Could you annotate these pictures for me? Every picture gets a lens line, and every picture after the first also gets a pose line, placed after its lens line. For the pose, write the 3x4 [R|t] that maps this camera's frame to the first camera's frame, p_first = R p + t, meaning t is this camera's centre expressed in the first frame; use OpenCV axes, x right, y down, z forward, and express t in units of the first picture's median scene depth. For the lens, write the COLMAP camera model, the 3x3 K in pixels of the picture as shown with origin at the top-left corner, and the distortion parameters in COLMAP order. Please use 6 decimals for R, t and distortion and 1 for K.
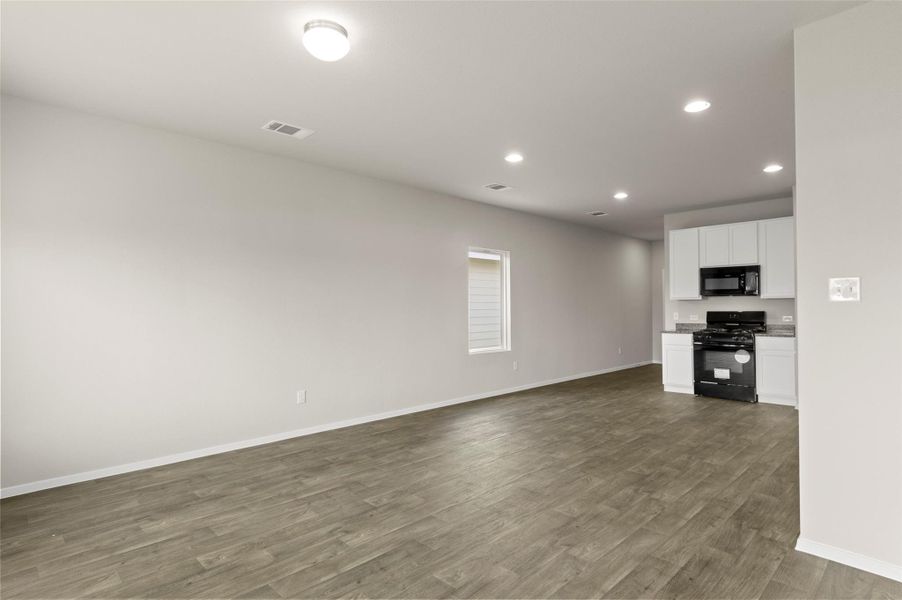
lens RADIAL K [[476.8, 0, 473.3], [0, 476.8, 296.6], [0, 0, 1]] dist [0.012295, -0.006303]
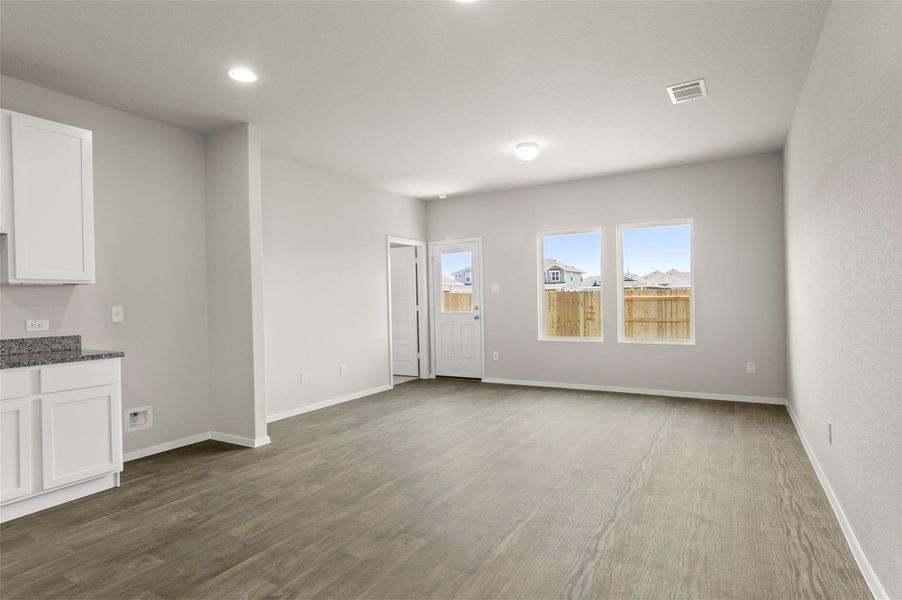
lens RADIAL K [[476.8, 0, 466.2], [0, 476.8, 301.0], [0, 0, 1]] dist [0.012295, -0.006303]
pose [[-0.969178, 0.025039, -0.245087, 0.155868], [0.030240, 0.999390, -0.017483, 0.032657], [0.244499, -0.024356, -0.969344, 1.063697]]
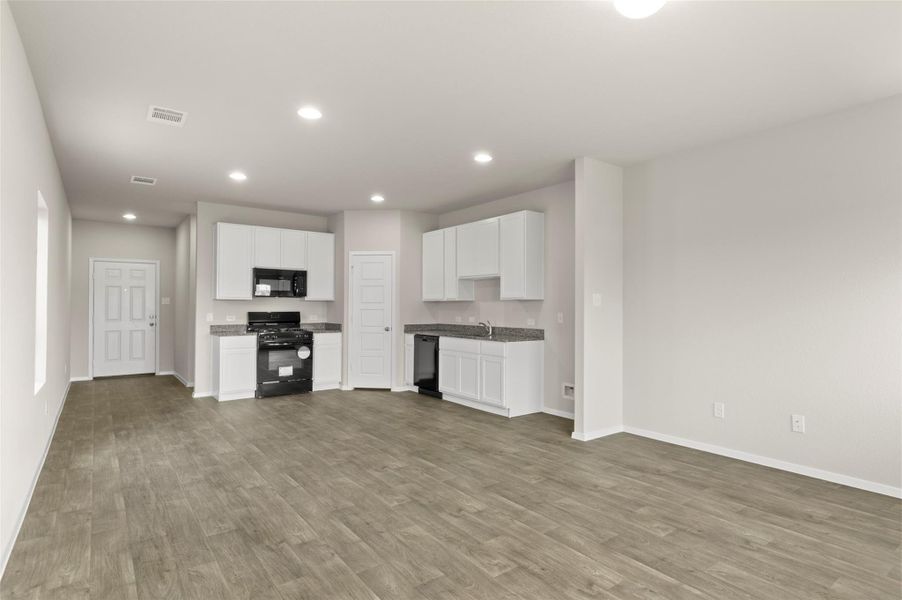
lens RADIAL K [[476.8, 0, 467.3], [0, 476.8, 299.1], [0, 0, 1]] dist [0.012295, -0.006303]
pose [[0.145977, 0.022573, 0.989030, -0.456783], [-0.026358, 0.999473, -0.018921, 0.012424], [-0.988937, -0.023307, 0.146495, 0.453218]]
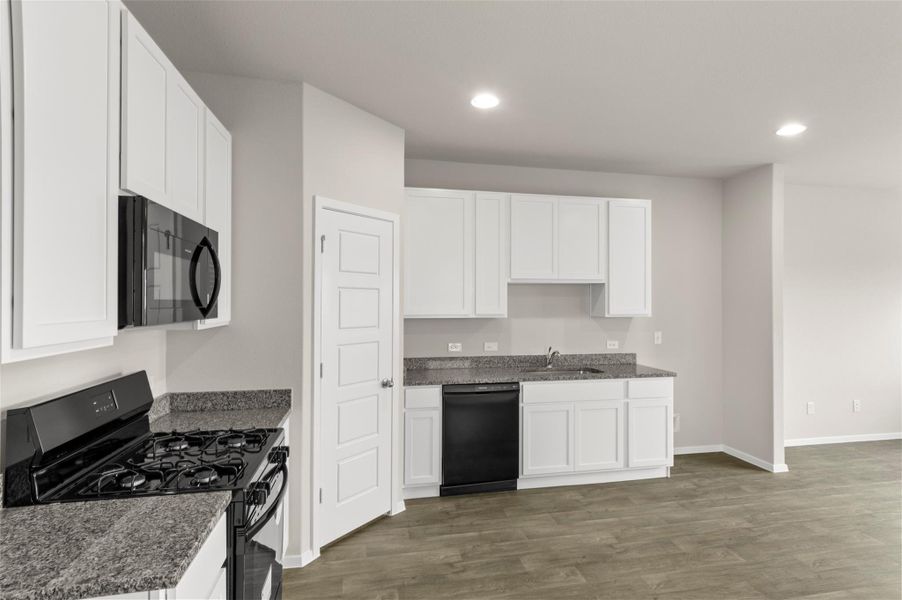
lens RADIAL K [[476.8, 0, 472.1], [0, 476.8, 299.0], [0, 0, 1]] dist [0.012295, -0.006303]
pose [[-0.831444, 0.007417, 0.555558, 0.250420], [-0.009256, 0.999587, -0.027197, -0.010322], [-0.555531, -0.027755, -0.831033, 1.164603]]
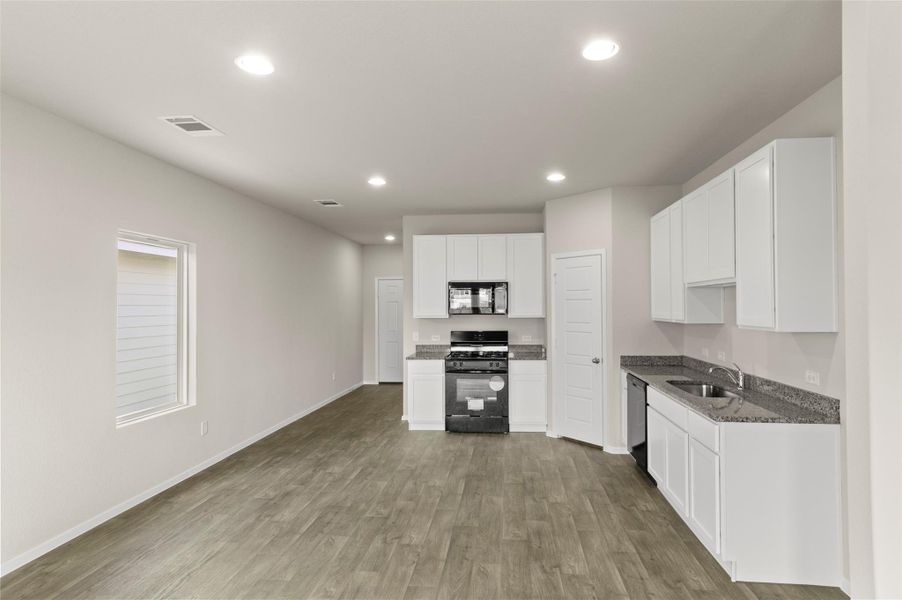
lens RADIAL K [[476.8, 0, 469.7], [0, 476.8, 298.3], [0, 0, 1]] dist [0.012295, -0.006303]
pose [[0.776012, 0.012710, 0.630590, -0.041503], [-0.013534, 0.999902, -0.003498, -0.029552], [-0.630573, -0.005820, 0.776108, 0.326899]]
